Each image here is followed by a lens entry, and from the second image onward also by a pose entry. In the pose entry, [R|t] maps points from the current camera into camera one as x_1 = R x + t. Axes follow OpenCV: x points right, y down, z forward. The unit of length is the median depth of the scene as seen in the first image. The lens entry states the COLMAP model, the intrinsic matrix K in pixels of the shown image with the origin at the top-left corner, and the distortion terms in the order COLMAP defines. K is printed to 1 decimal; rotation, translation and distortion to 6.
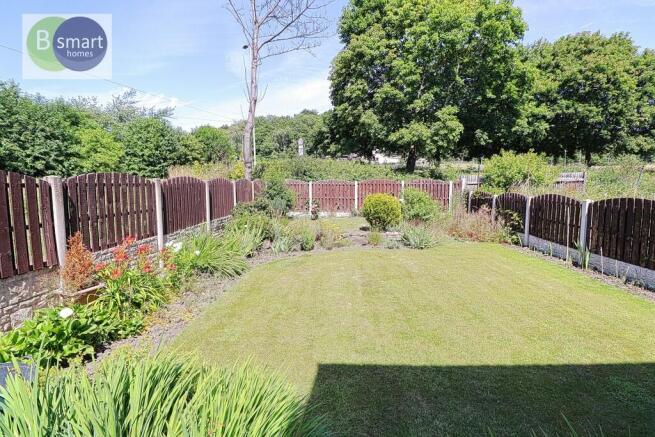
lens RADIAL K [[297.6, 0, 329.2], [0, 297.6, 210.1], [0, 0, 1]] dist [0.002575, -0.014497]
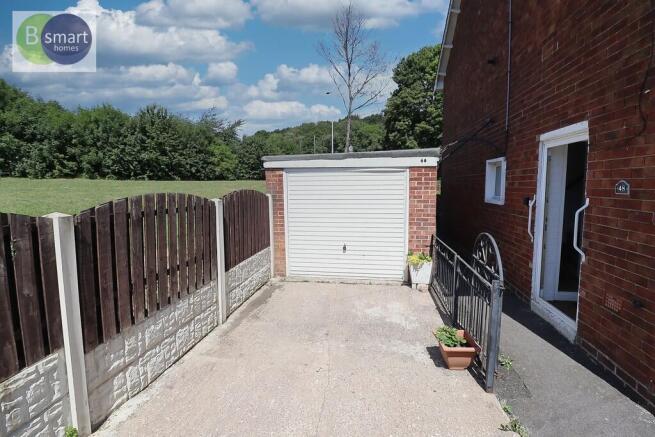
lens RADIAL K [[297.6, 0, 329.2], [0, 297.6, 210.1], [0, 0, 1]] dist [0.002575, -0.014497]
pose [[0.993661, 0.019679, -0.110679, -0.093157], [-0.019419, 0.999806, 0.003433, 0.039698], [0.110725, -0.001262, 0.993850, -0.486812]]
